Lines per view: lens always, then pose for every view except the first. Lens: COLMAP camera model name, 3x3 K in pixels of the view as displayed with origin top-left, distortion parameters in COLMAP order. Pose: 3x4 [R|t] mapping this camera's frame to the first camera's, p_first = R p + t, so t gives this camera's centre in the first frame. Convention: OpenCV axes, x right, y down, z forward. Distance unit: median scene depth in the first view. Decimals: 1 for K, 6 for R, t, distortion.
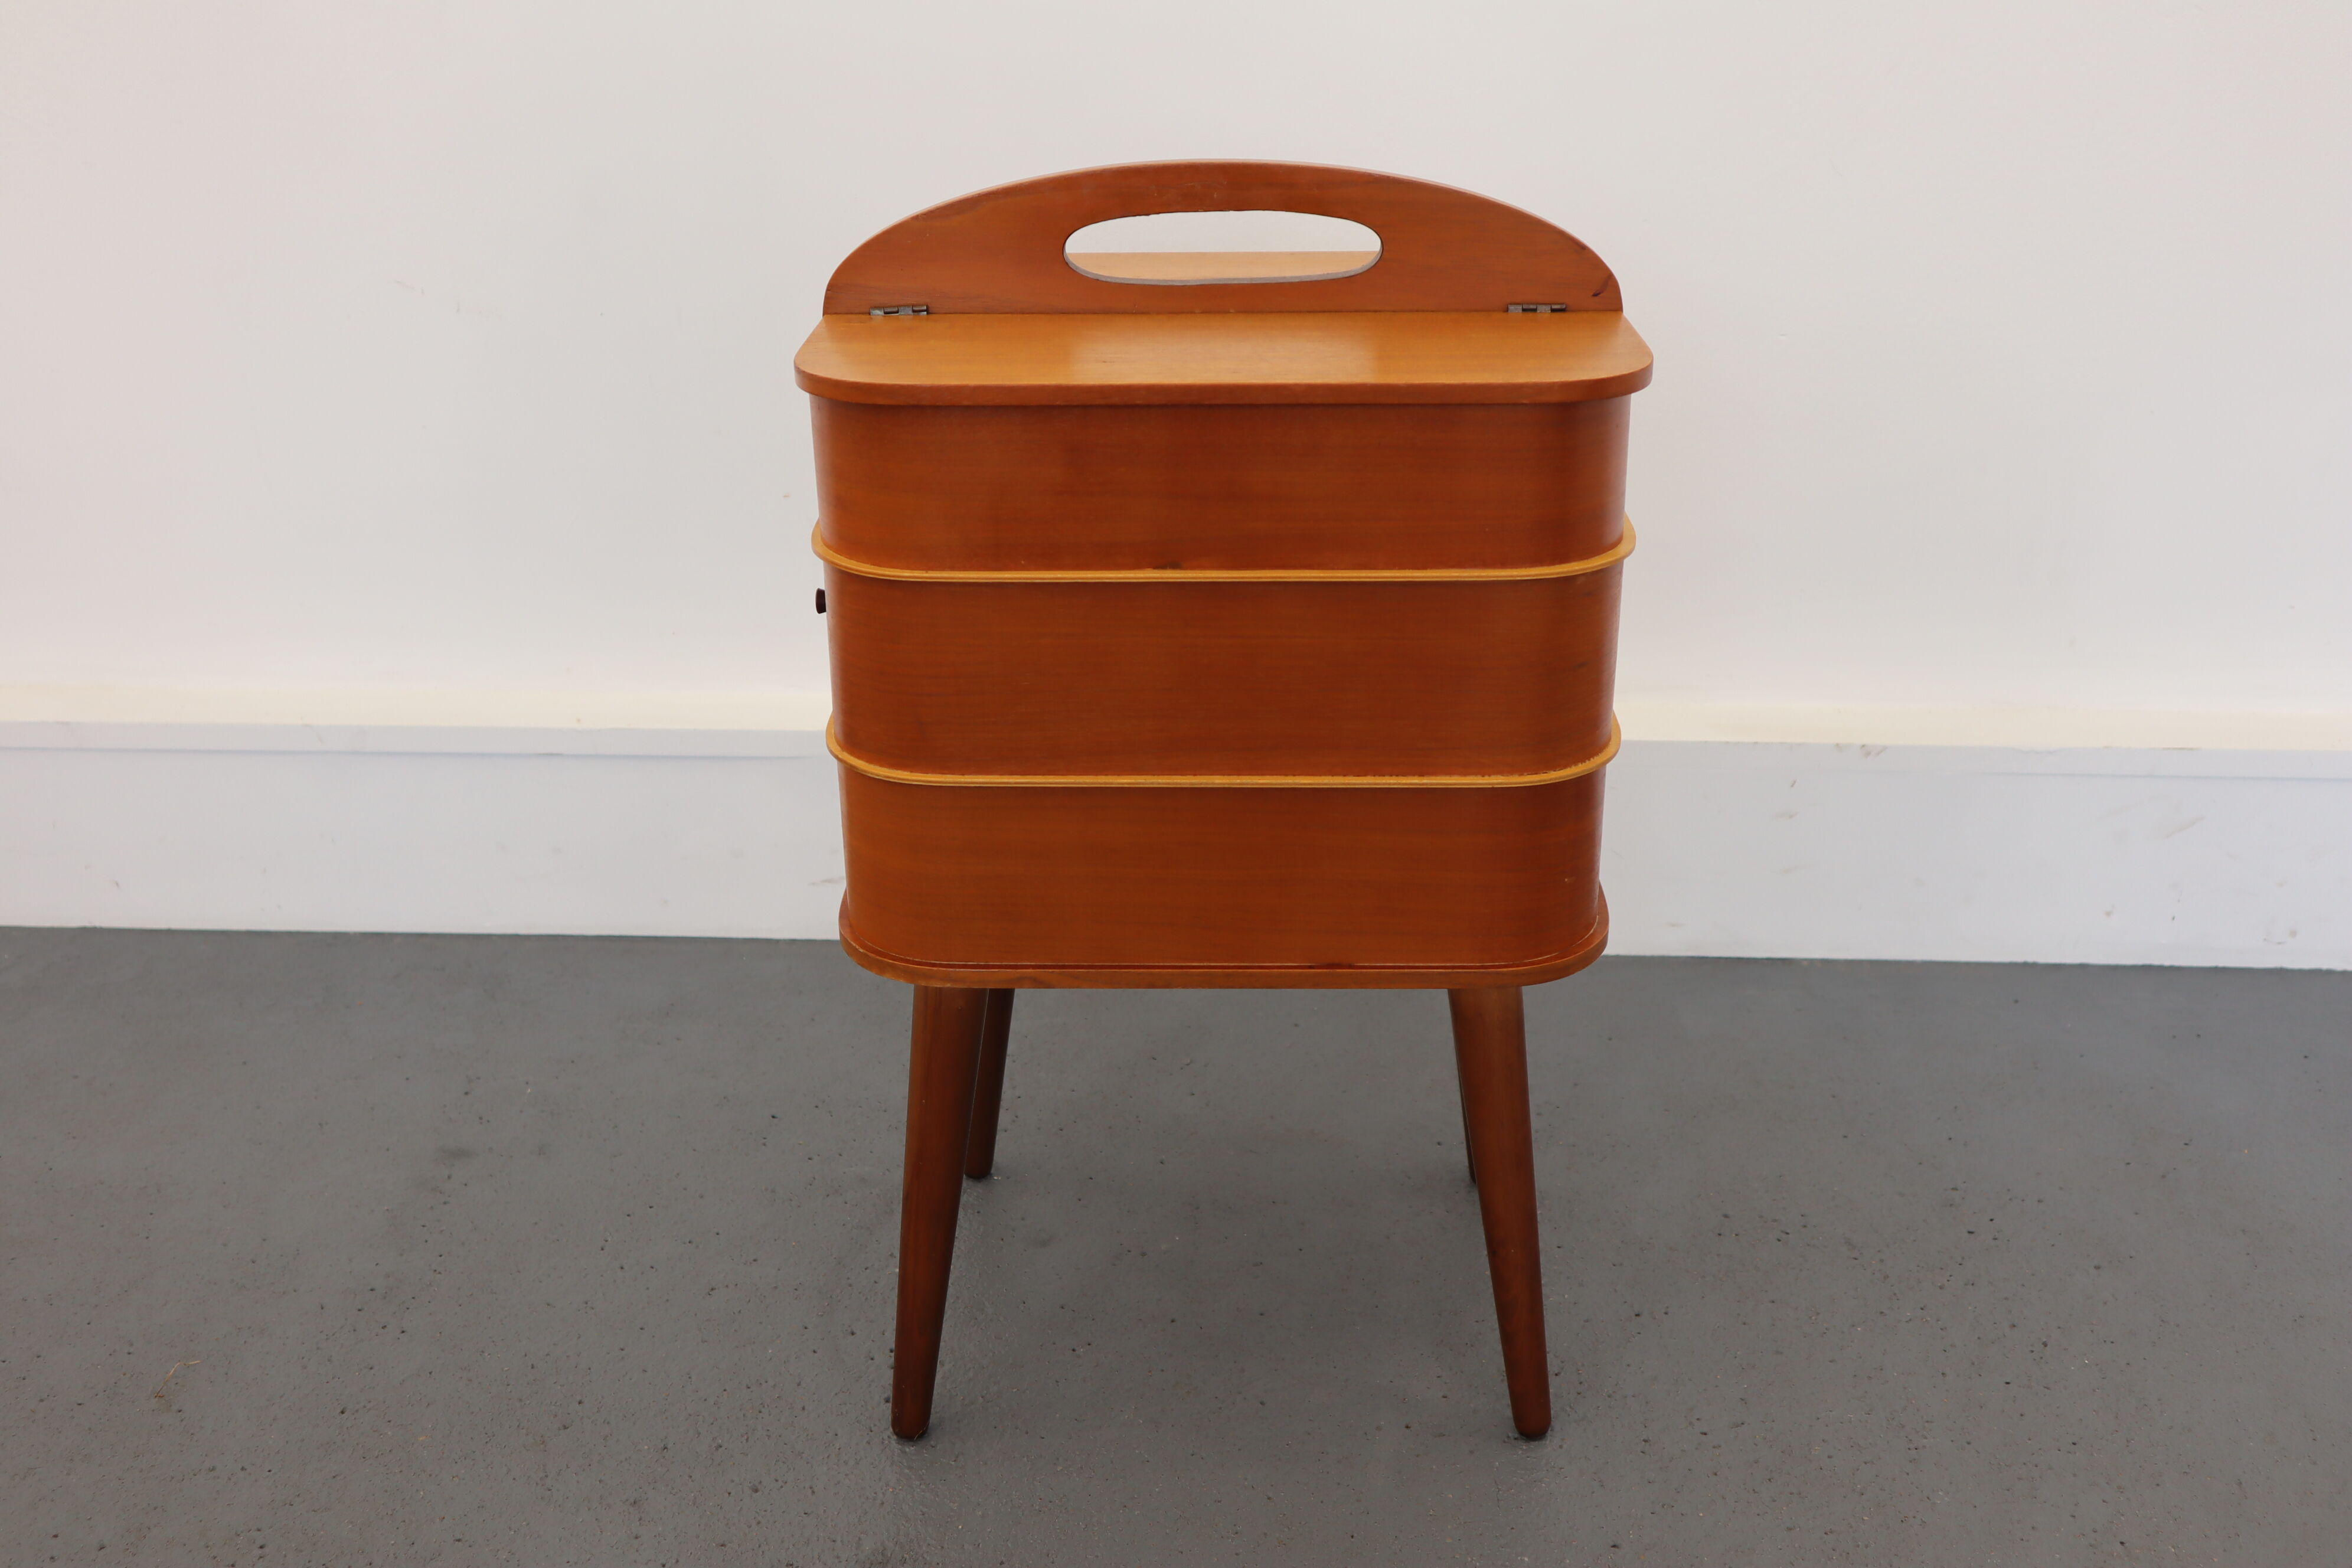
lens RADIAL K [[2367.3, 0, 1179.4], [0, 2367.3, 787.6], [0, 0, 1]] dist [-0.024008, 0.119249]
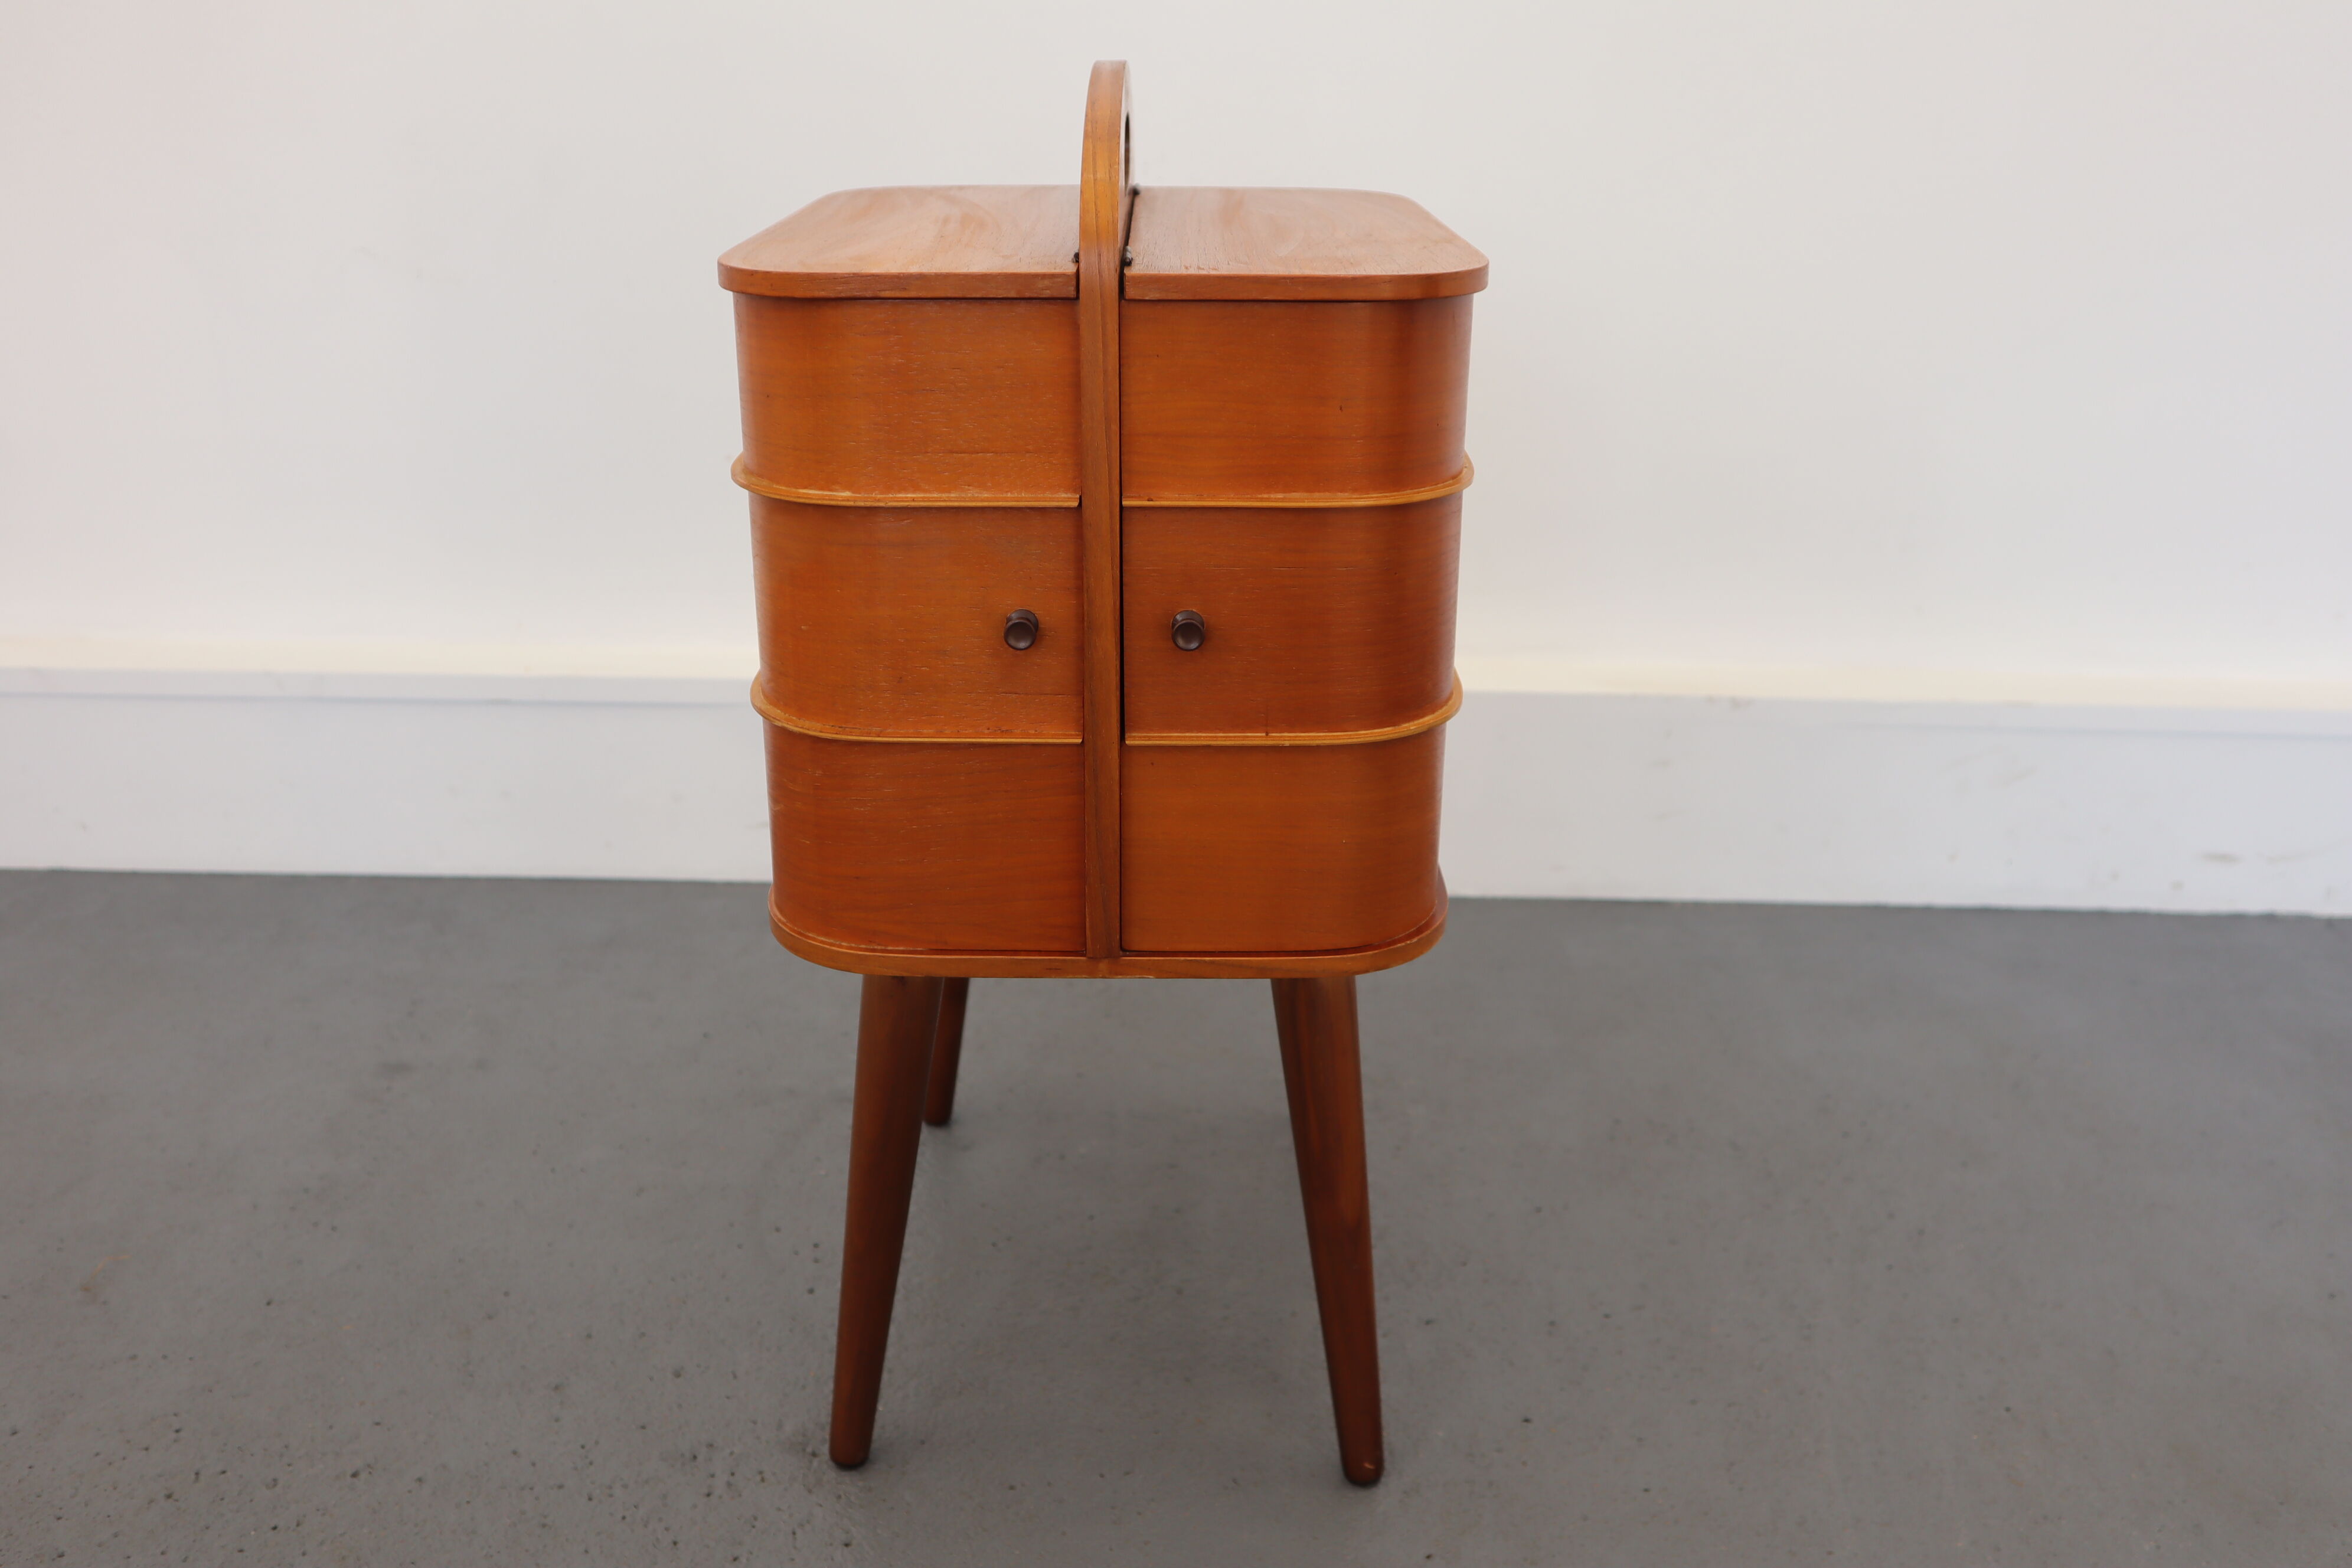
lens RADIAL K [[2034.7, 0, 1183.7], [0, 2034.7, 784.6], [0, 0, 1]] dist [-0.059716, 0.097051]
pose [[0.998789, 0.006690, 0.048739, -0.006664], [-0.004993, 0.999380, -0.034850, 0.065246], [-0.048942, 0.034565, 0.998203, 0.106083]]
